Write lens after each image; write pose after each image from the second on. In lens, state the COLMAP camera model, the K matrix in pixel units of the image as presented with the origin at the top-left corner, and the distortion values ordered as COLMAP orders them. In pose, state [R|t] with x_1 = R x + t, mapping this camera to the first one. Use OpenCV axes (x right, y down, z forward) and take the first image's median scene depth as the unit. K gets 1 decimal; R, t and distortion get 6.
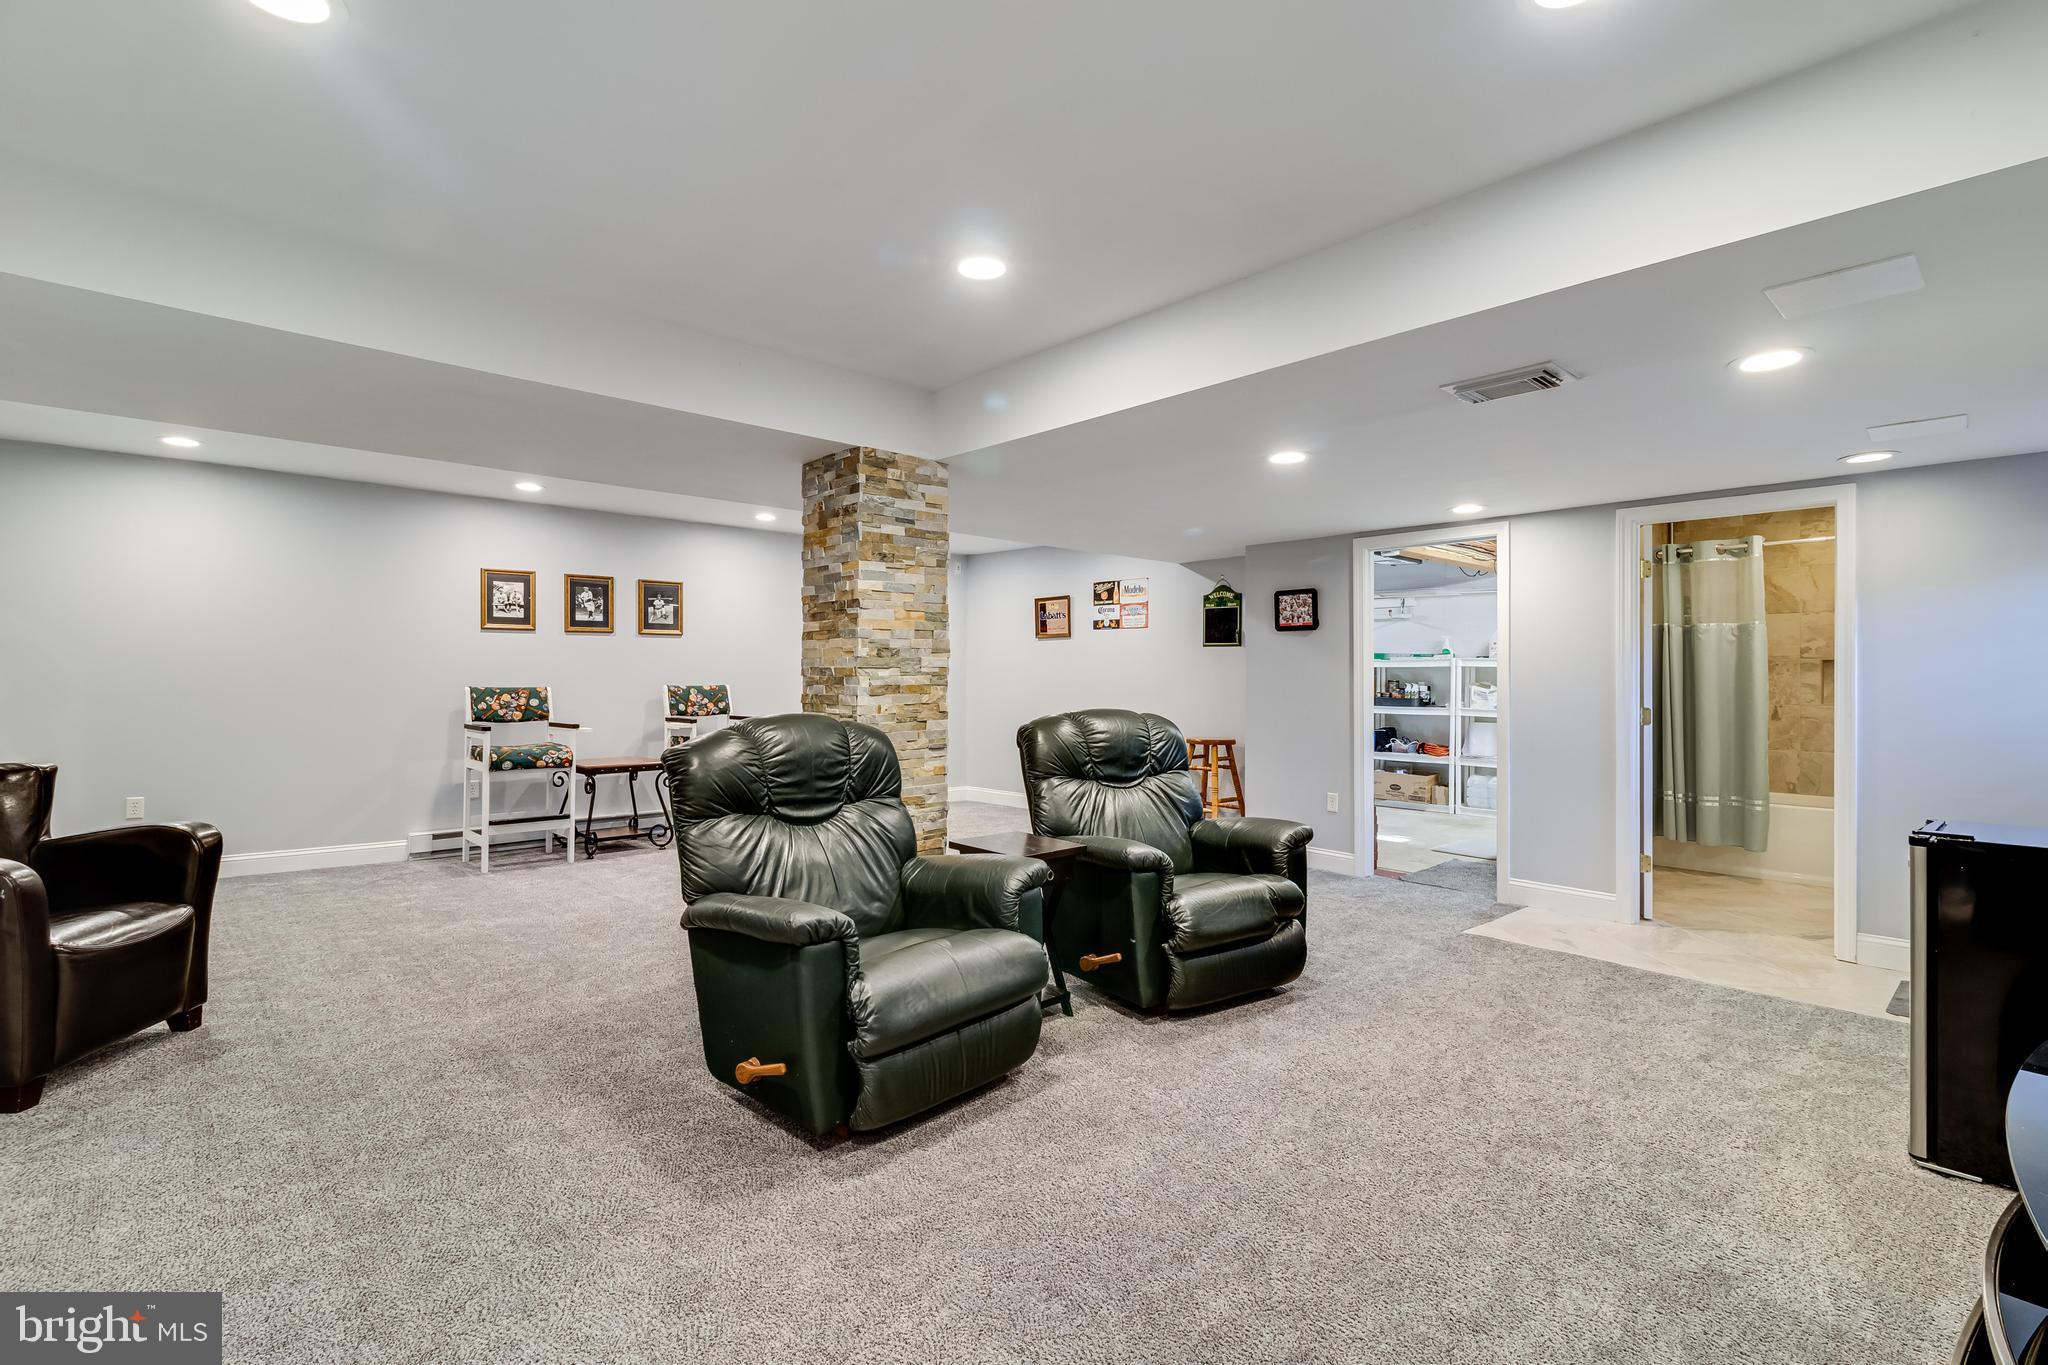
lens RADIAL K [[936.4, 0, 1029.6], [0, 936.4, 677.2], [0, 0, 1]] dist [-0.004456, -0.000101]
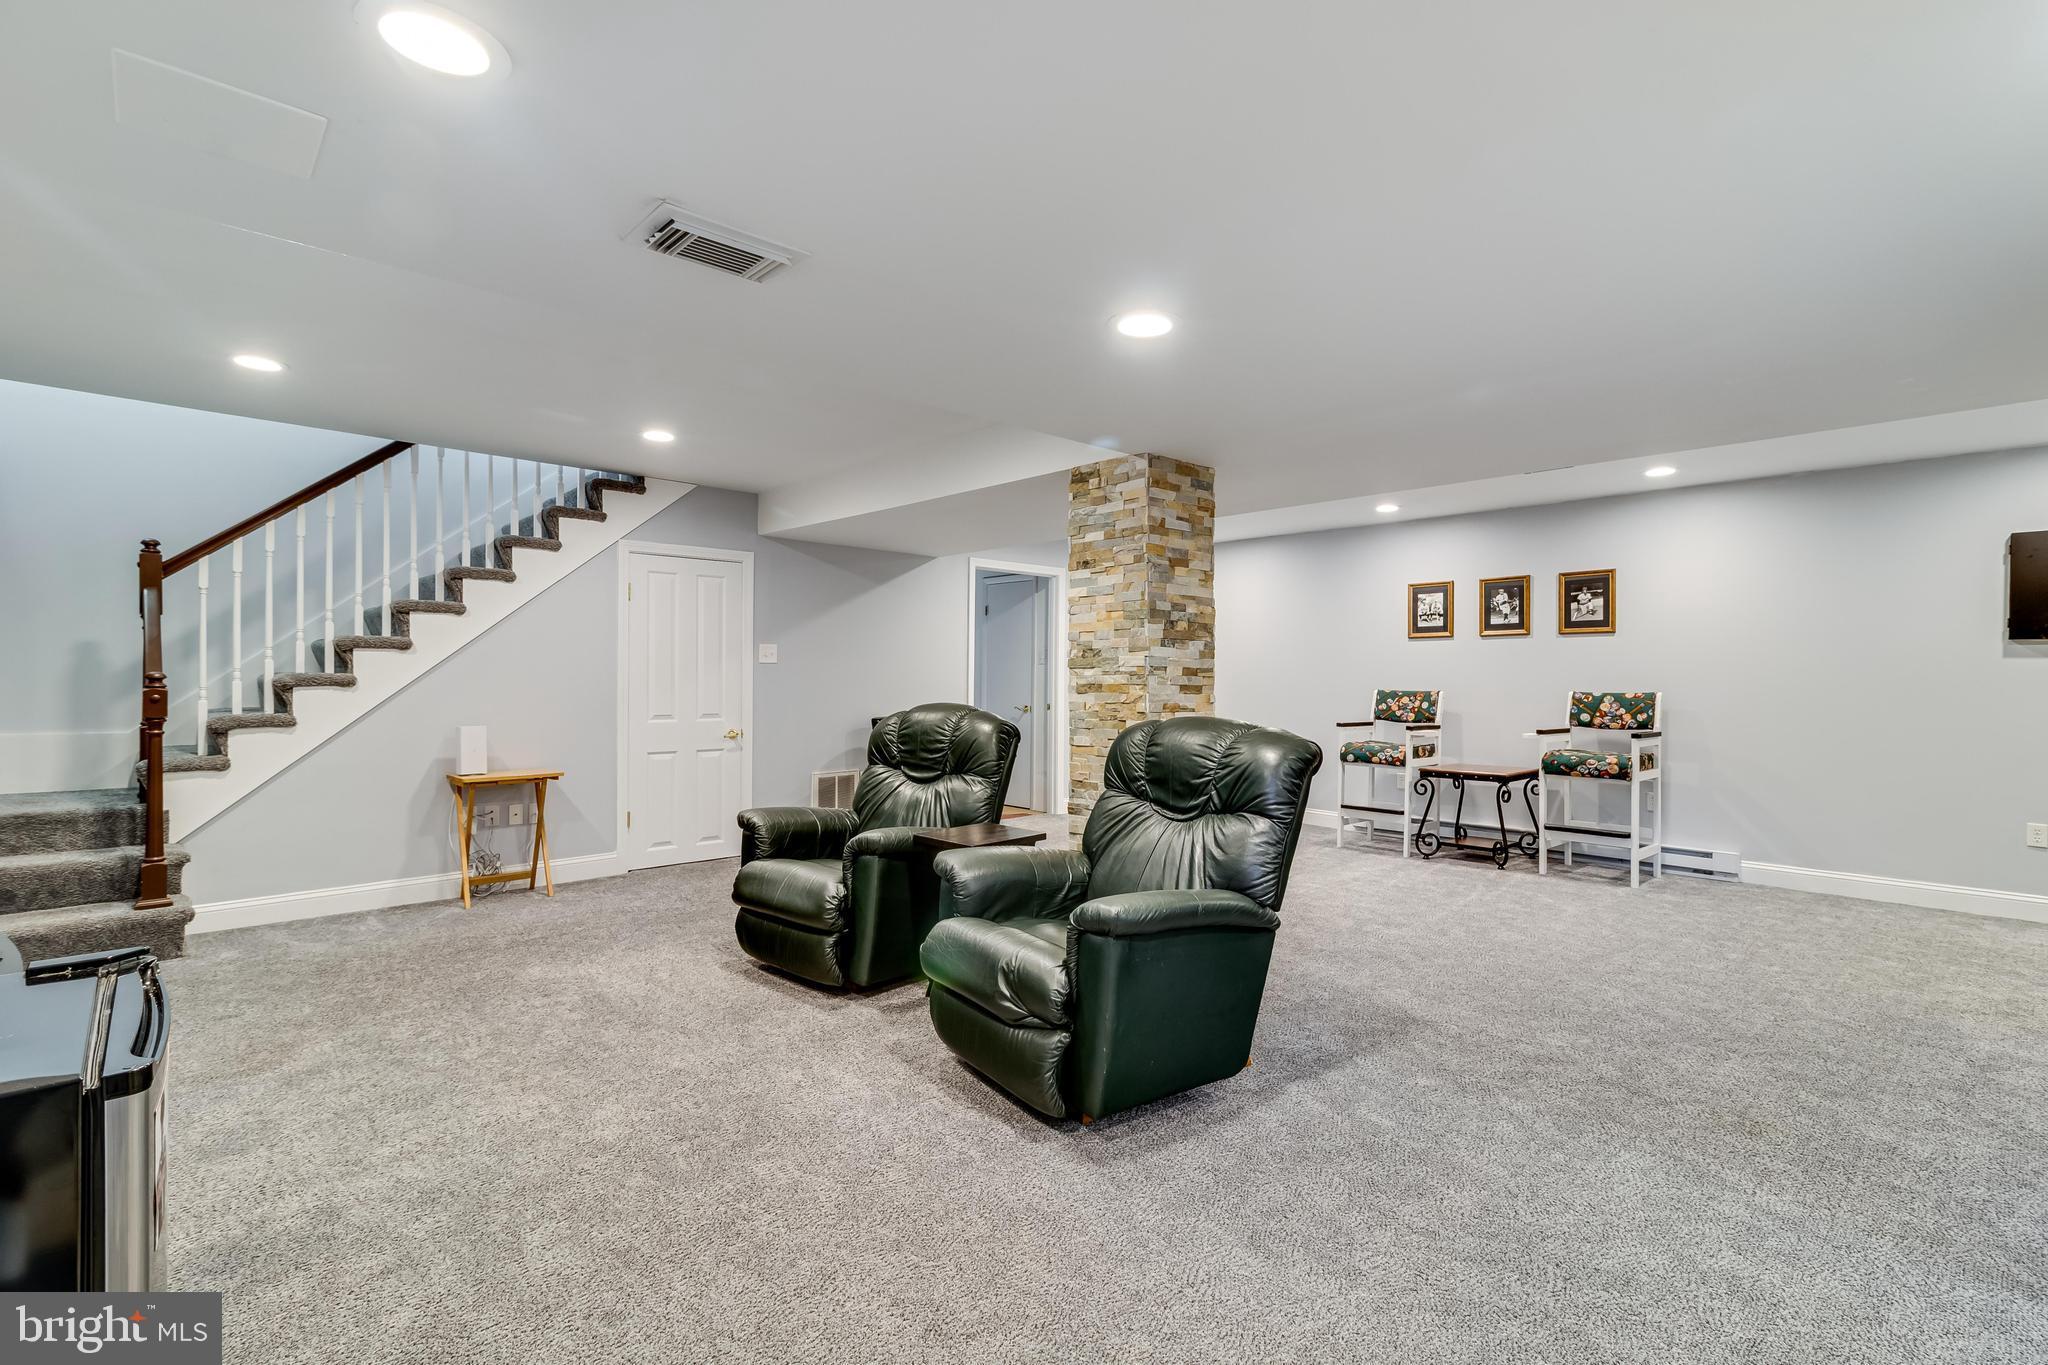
lens RADIAL K [[936.4, 0, 1029.6], [0, 936.4, 677.2], [0, 0, 1]] dist [-0.004456, -0.000101]
pose [[-0.001878, -0.005398, -0.999984, 0.542861], [-0.007472, 0.999958, -0.005384, 0.004264], [0.999970, 0.007462, -0.001919, 0.556673]]
